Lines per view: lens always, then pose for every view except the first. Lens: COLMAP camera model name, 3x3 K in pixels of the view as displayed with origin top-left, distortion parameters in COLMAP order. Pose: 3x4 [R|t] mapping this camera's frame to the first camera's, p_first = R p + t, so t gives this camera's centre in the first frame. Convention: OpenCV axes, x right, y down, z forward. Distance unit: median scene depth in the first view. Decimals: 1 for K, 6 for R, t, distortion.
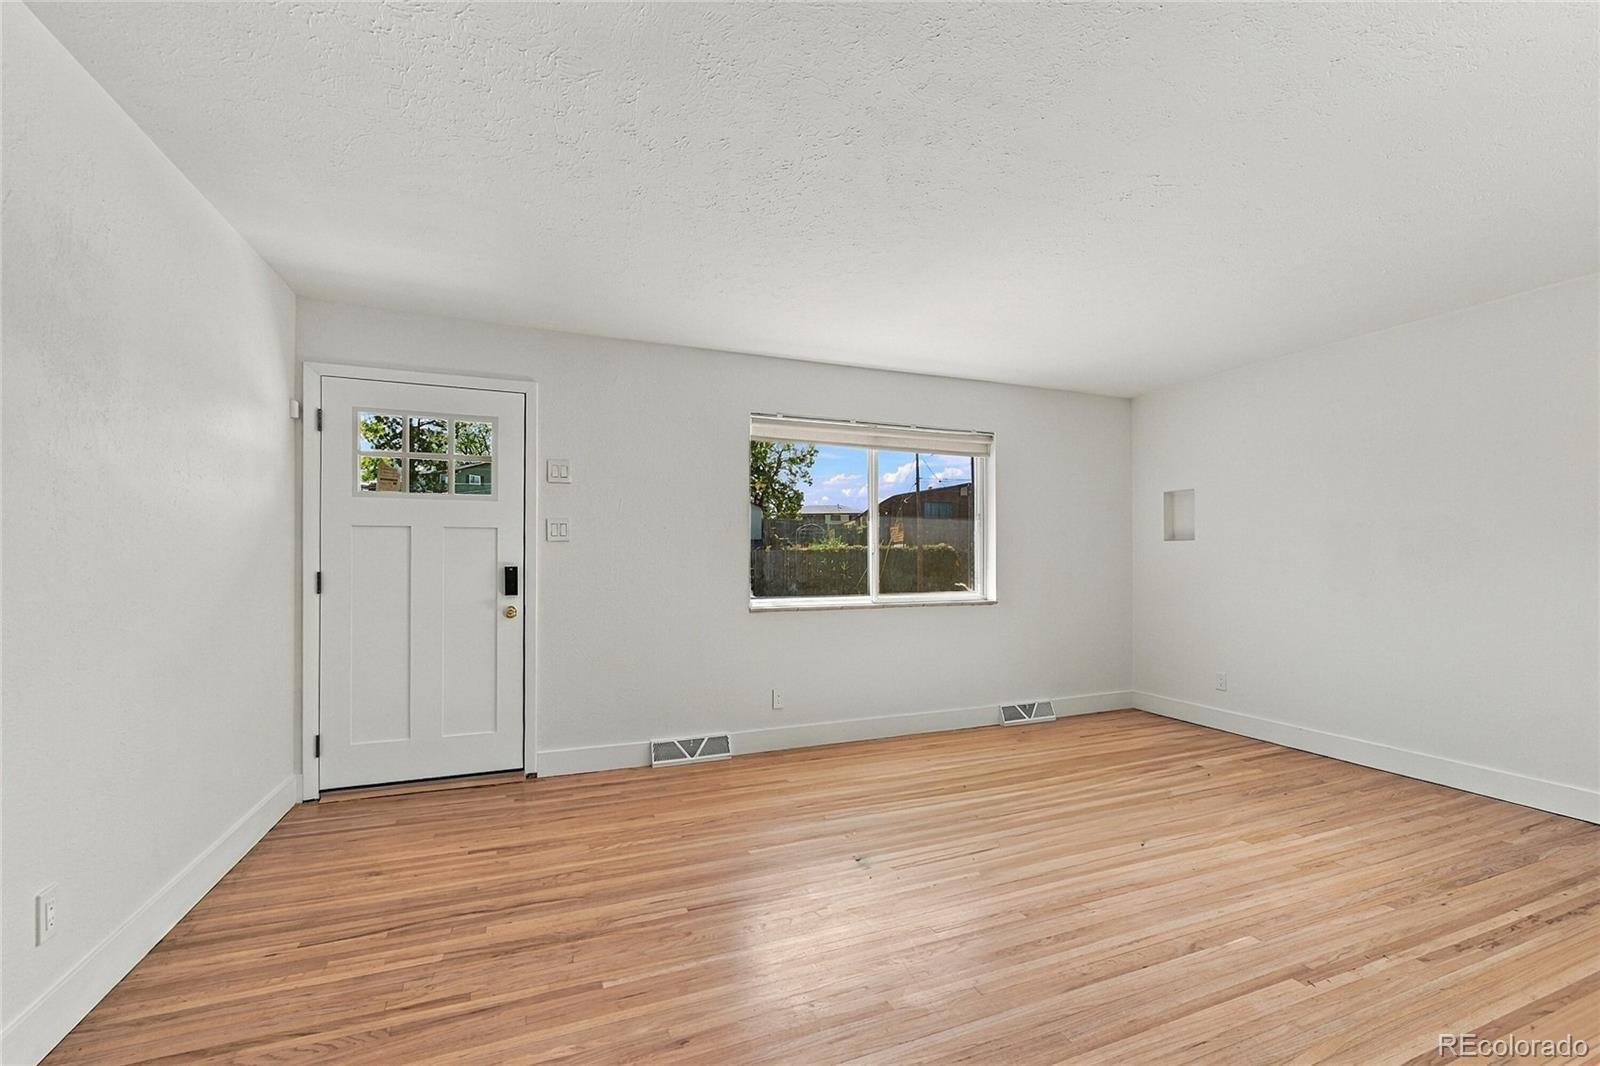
lens RADIAL K [[658.6, 0, 809.7], [0, 658.6, 534.9], [0, 0, 1]] dist [-0.000306, -0.000139]
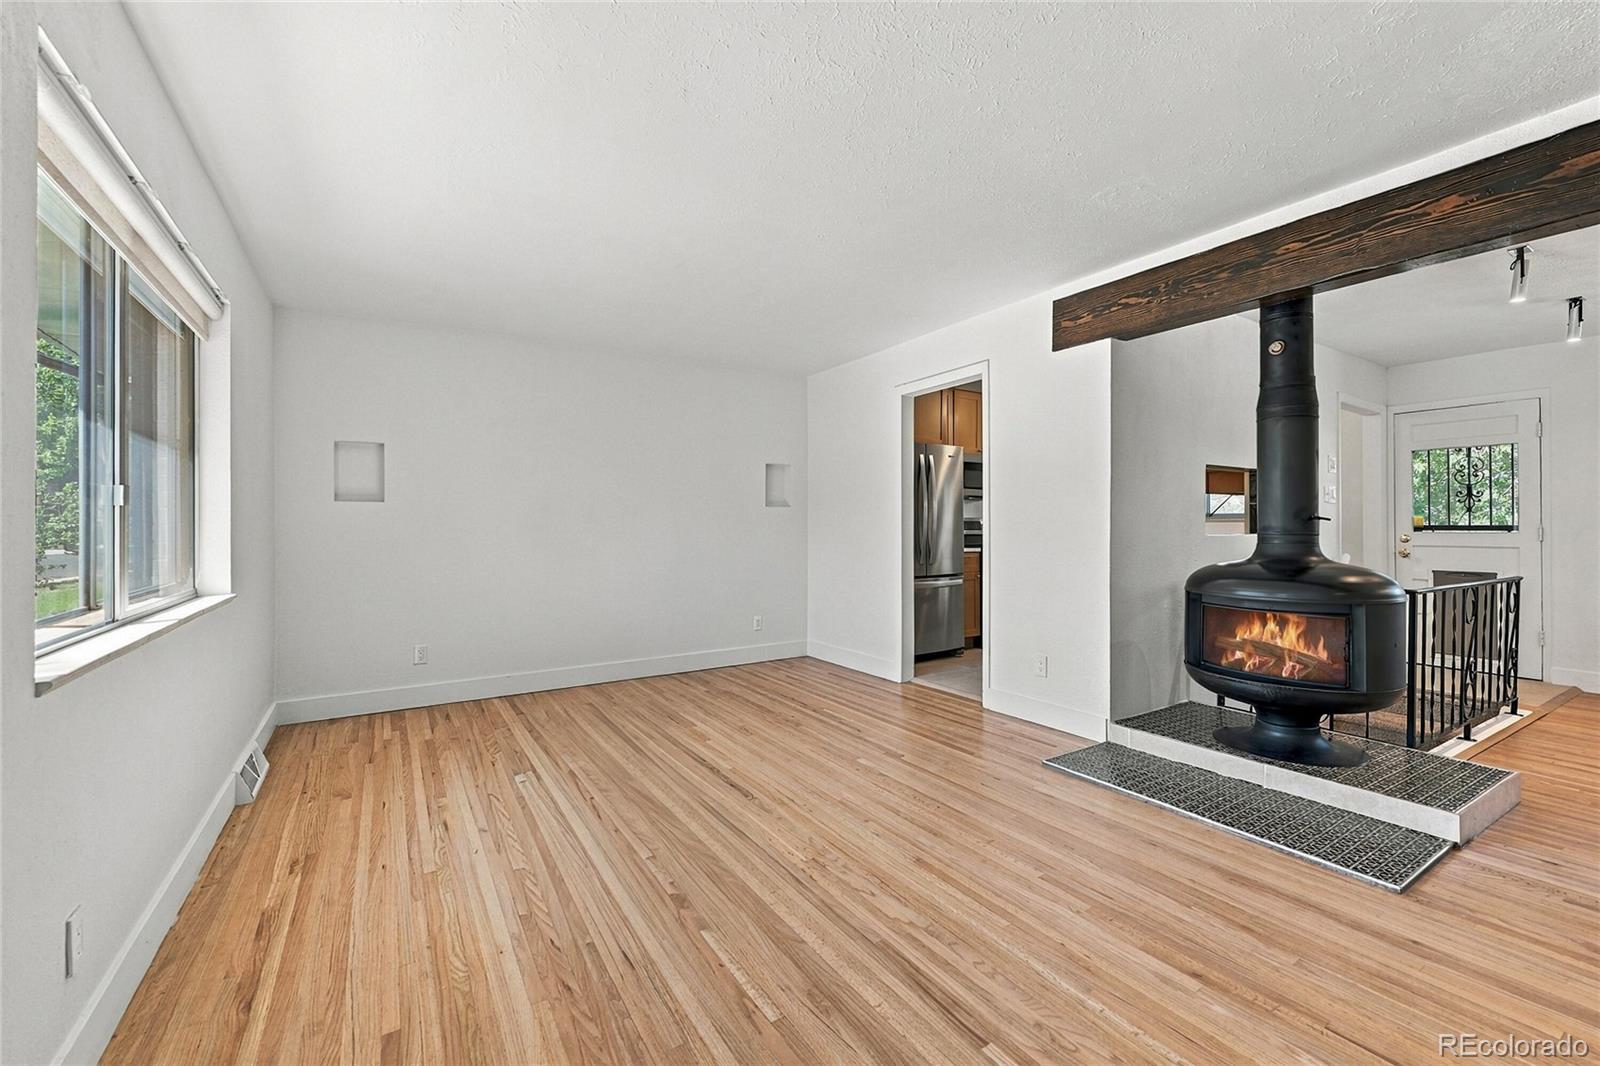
lens RADIAL K [[665.8, 0, 804.3], [0, 665.8, 533.5], [0, 0, 1]] dist [-0.002905, -0.000348]
pose [[-0.175358, -0.012517, 0.984425, -0.732263], [-0.032850, 0.999437, 0.006856, 0.052116], [-0.983957, -0.031136, -0.175670, 1.200261]]
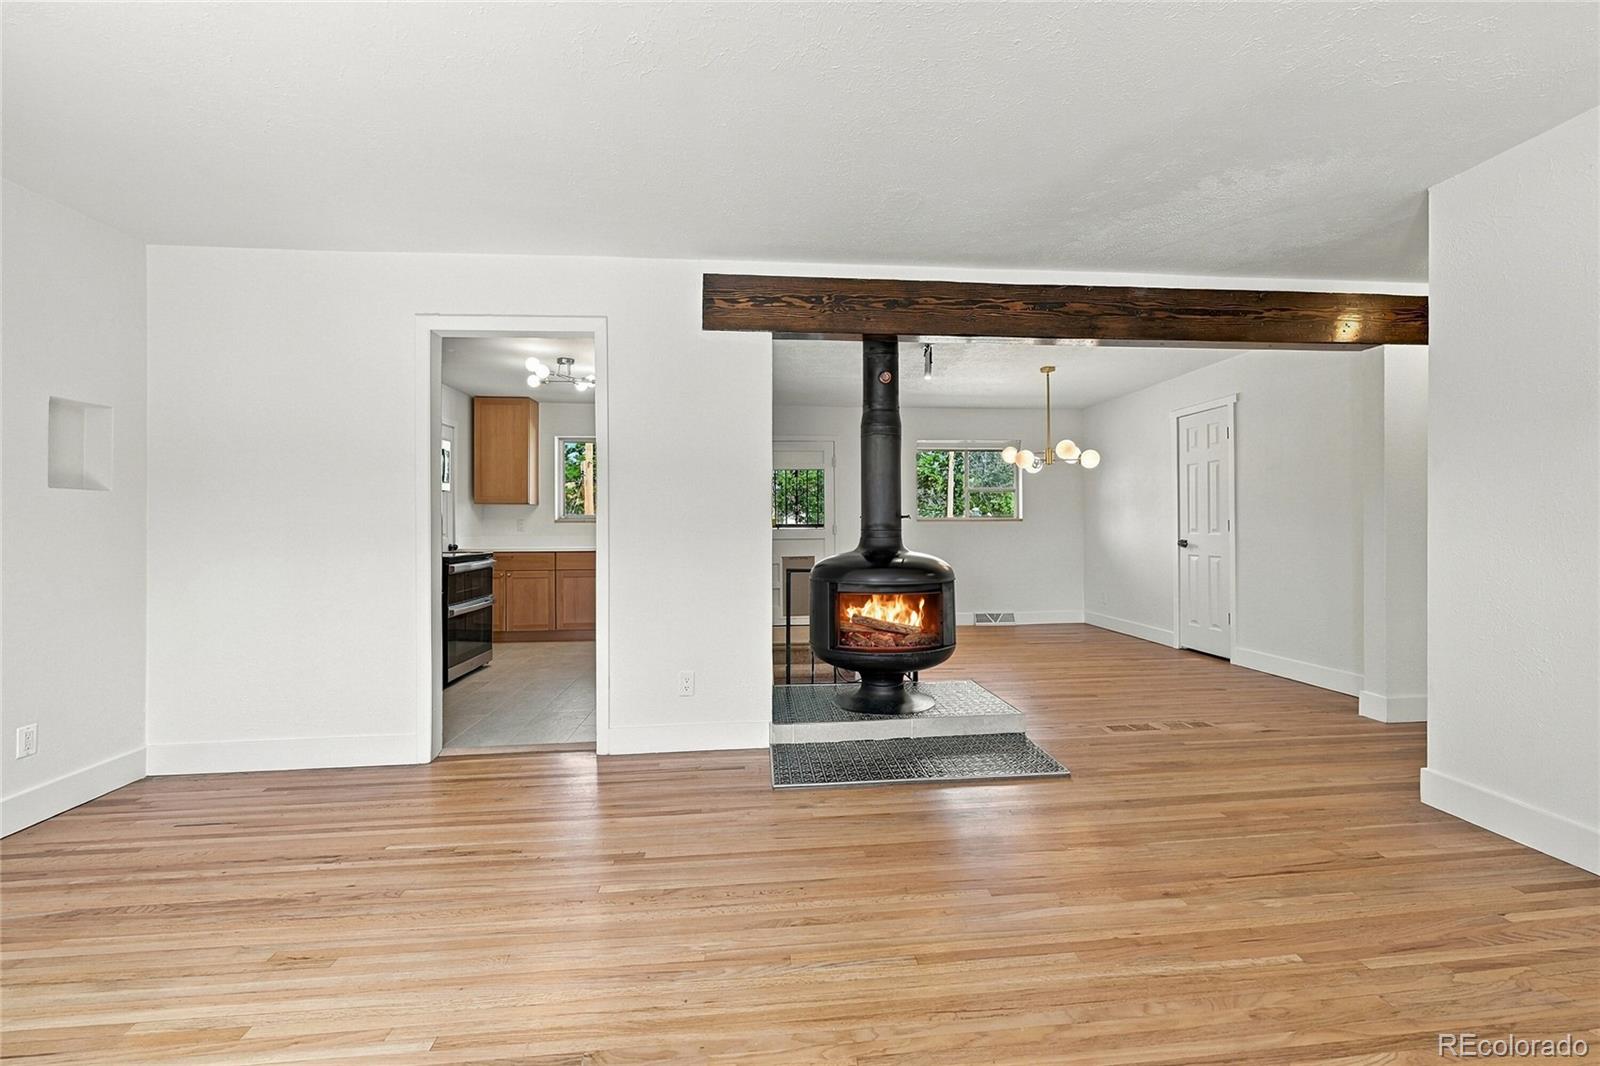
lens RADIAL K [[649.9, 0, 810.1], [0, 649.9, 525.7], [0, 0, 1]] dist [-0.001625, -0.000391]
pose [[-0.958410, 0.005759, 0.285337, 0.068569], [-0.003310, 0.999505, -0.031293, 0.070985], [-0.285376, -0.030936, -0.957916, 1.580476]]
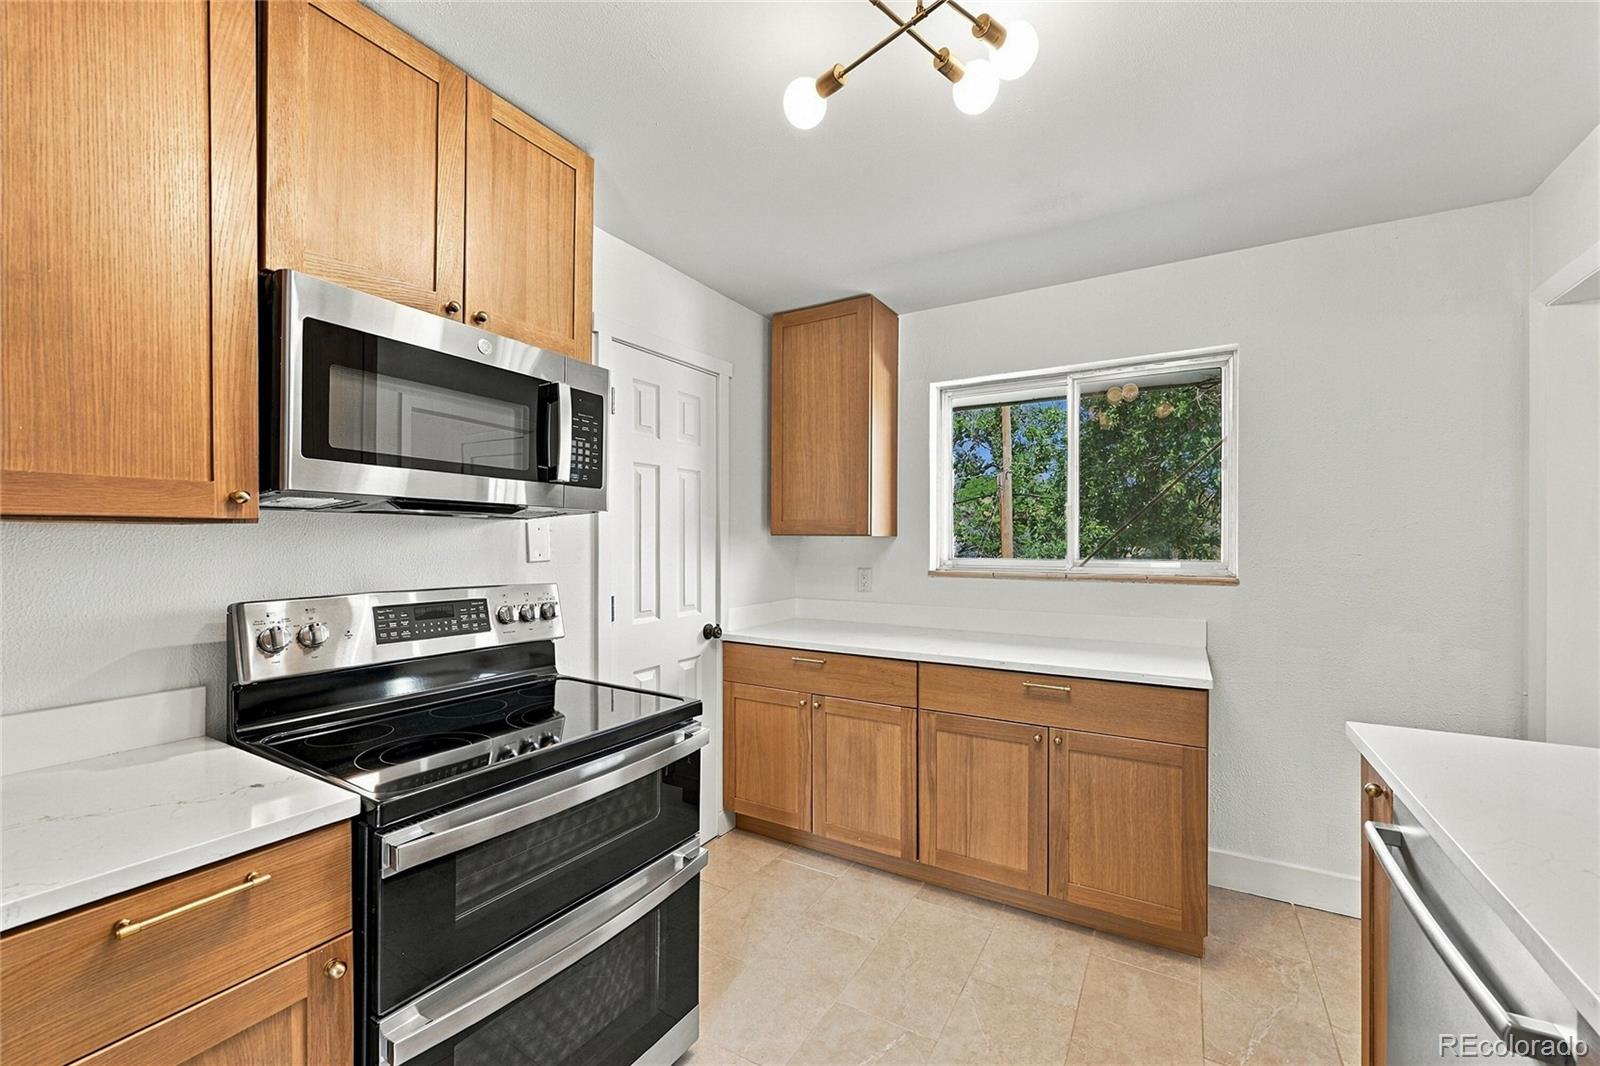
lens RADIAL K [[631.3, 0, 807.8], [0, 631.3, 544.4], [0, 0, 1]] dist [-0.000987, -0.000181]
pose [[-0.604008, -0.003834, 0.796969, 1.129478], [-0.026880, 0.999518, -0.015563, -0.063041], [-0.796525, -0.030823, -0.603820, 0.088057]]
